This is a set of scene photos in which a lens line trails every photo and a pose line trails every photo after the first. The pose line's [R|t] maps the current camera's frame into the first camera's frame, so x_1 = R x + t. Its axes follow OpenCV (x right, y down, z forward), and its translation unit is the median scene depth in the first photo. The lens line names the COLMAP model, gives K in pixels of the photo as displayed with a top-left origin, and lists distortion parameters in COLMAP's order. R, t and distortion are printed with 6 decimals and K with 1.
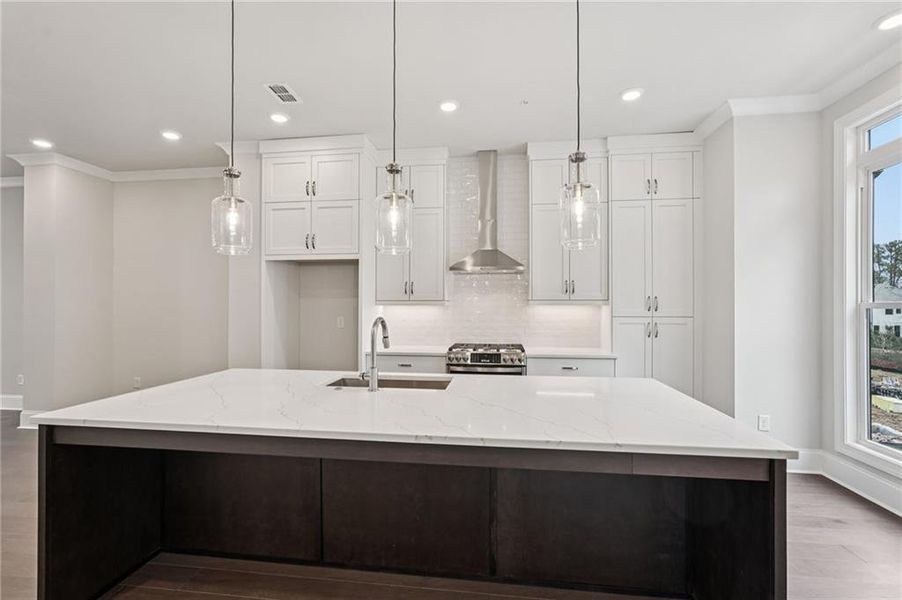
lens RADIAL K [[401.1, 0, 449.2], [0, 401.1, 305.6], [0, 0, 1]] dist [-0.009092, 0.004925]
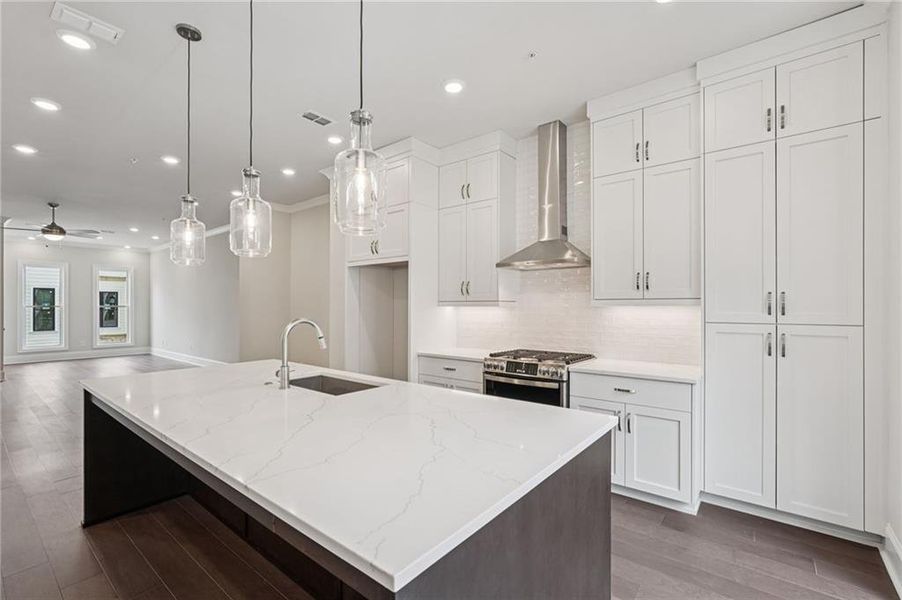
lens RADIAL K [[401.1, 0, 448.5], [0, 401.1, 306.6], [0, 0, 1]] dist [-0.009092, 0.004925]
pose [[0.851374, -0.000923, -0.524558, 0.388950], [0.001318, 0.999999, 0.000380, -0.000464], [0.524557, -0.001015, 0.851375, 0.183659]]
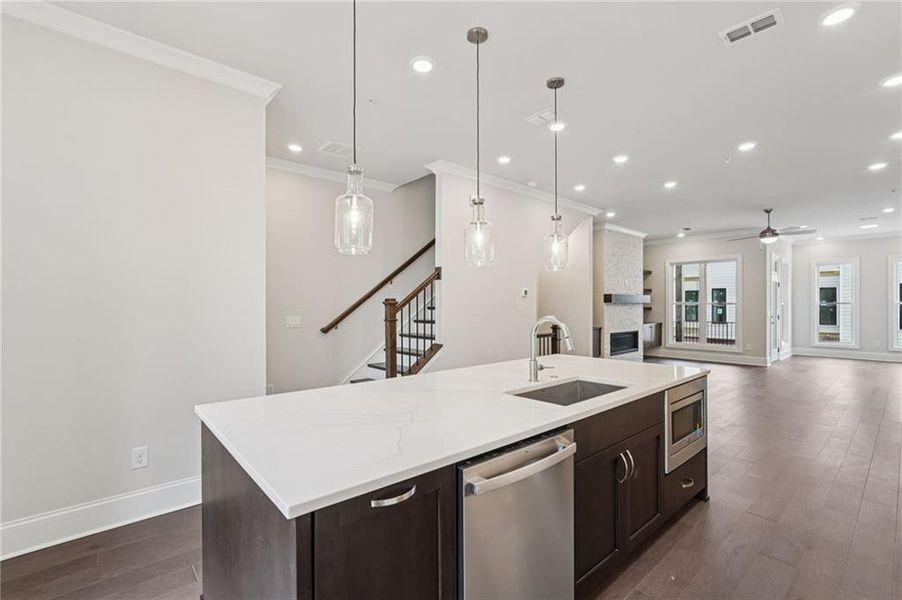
lens RADIAL K [[401.1, 0, 452.4], [0, 401.1, 303.5], [0, 0, 1]] dist [-0.009092, 0.004925]
pose [[-0.663093, -0.000783, -0.748536, 0.431107], [0.001166, 0.999997, -0.002079, 0.000158], [0.748536, -0.002252, -0.663091, 0.855541]]
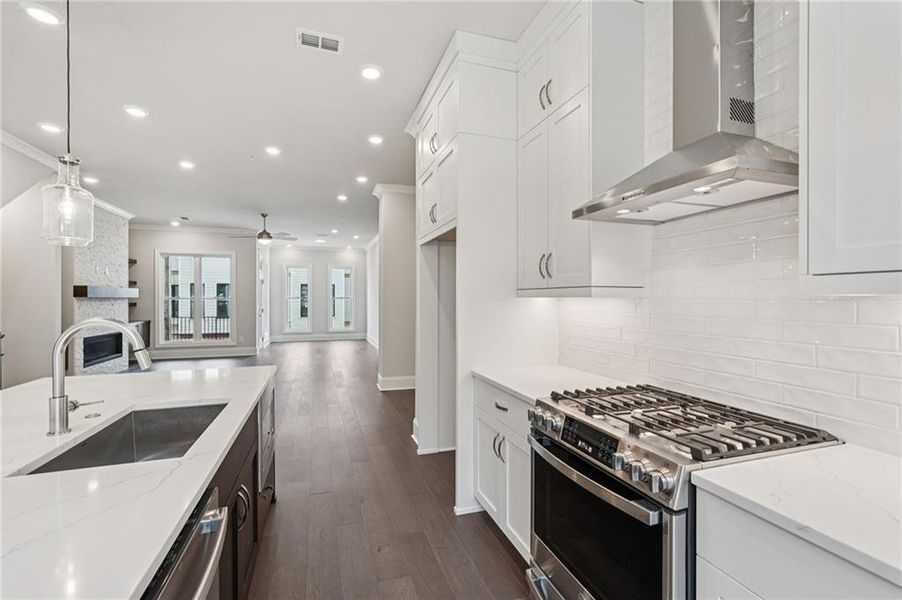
lens RADIAL K [[401.1, 0, 448.3], [0, 401.1, 297.3], [0, 0, 1]] dist [-0.009092, 0.004925]
pose [[0.430669, -0.003589, -0.902503, 0.351926], [0.002548, 0.999993, -0.002761, 0.000683], [0.902506, -0.001111, 0.430675, 0.696340]]
